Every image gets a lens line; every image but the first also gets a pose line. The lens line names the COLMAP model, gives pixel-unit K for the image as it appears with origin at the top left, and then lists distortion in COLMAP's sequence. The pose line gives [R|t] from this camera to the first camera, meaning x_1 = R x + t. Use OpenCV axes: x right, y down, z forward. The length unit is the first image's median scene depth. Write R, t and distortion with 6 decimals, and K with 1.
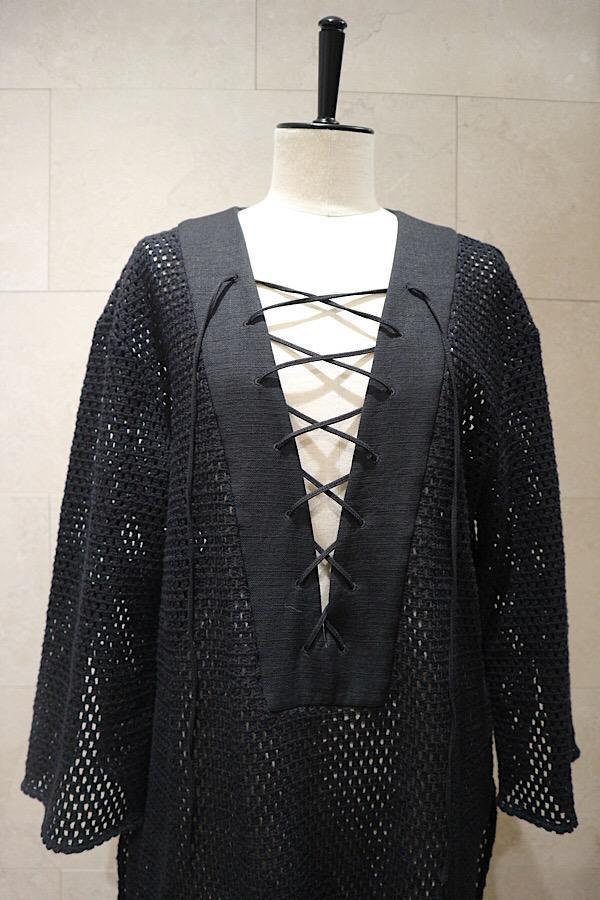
lens RADIAL K [[649.8, 0, 170.0], [0, 649.8, 459.5], [0, 0, 1]] dist [-0.111054, 0.047425]
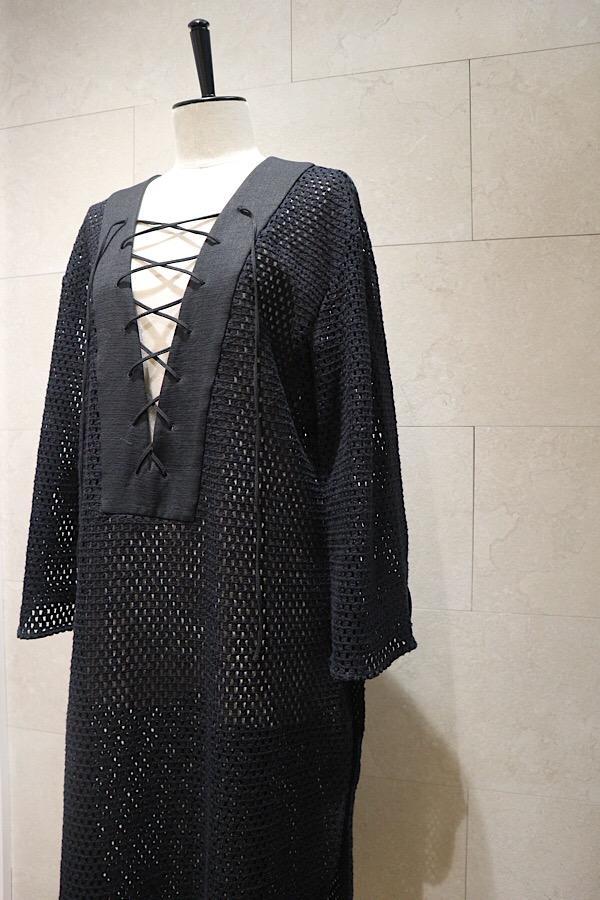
lens RADIAL K [[648.5, 0, 295.1], [0, 648.5, 453.3], [0, 0, 1]] dist [-0.130477, 0.092962]
pose [[0.965275, 0.005584, -0.261176, 0.768923], [-0.013707, 0.999477, -0.029291, 0.249164], [0.260876, 0.031854, 0.964847, -0.206614]]
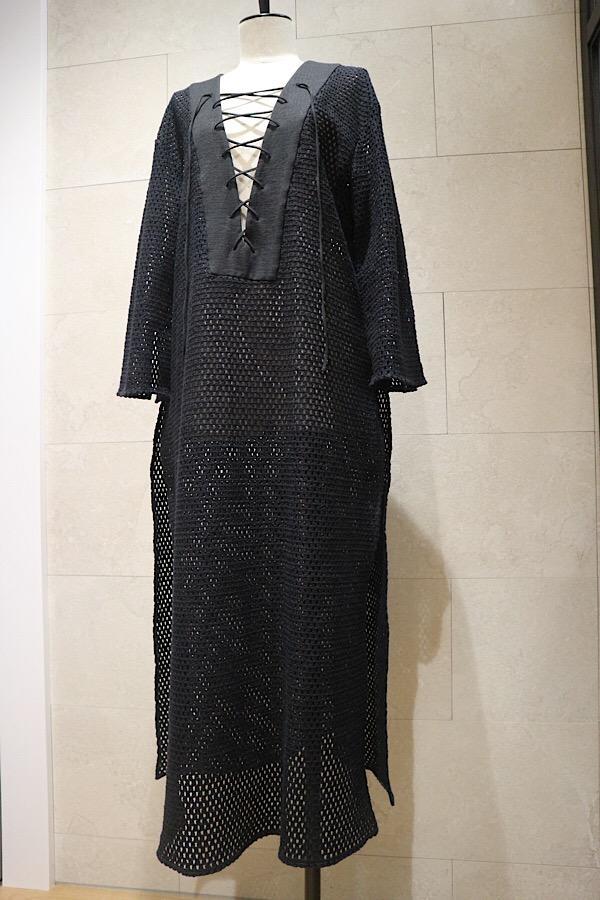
lens RADIAL K [[644.1, 0, 300.0], [0, 644.1, 450.0], [0, 0, 1]] dist [-0.119629, 0.080999]
pose [[0.989083, -0.021484, -0.145783, 0.581985], [0.009478, 0.996541, -0.082557, 0.912297], [0.147052, 0.080274, 0.985866, -0.709493]]
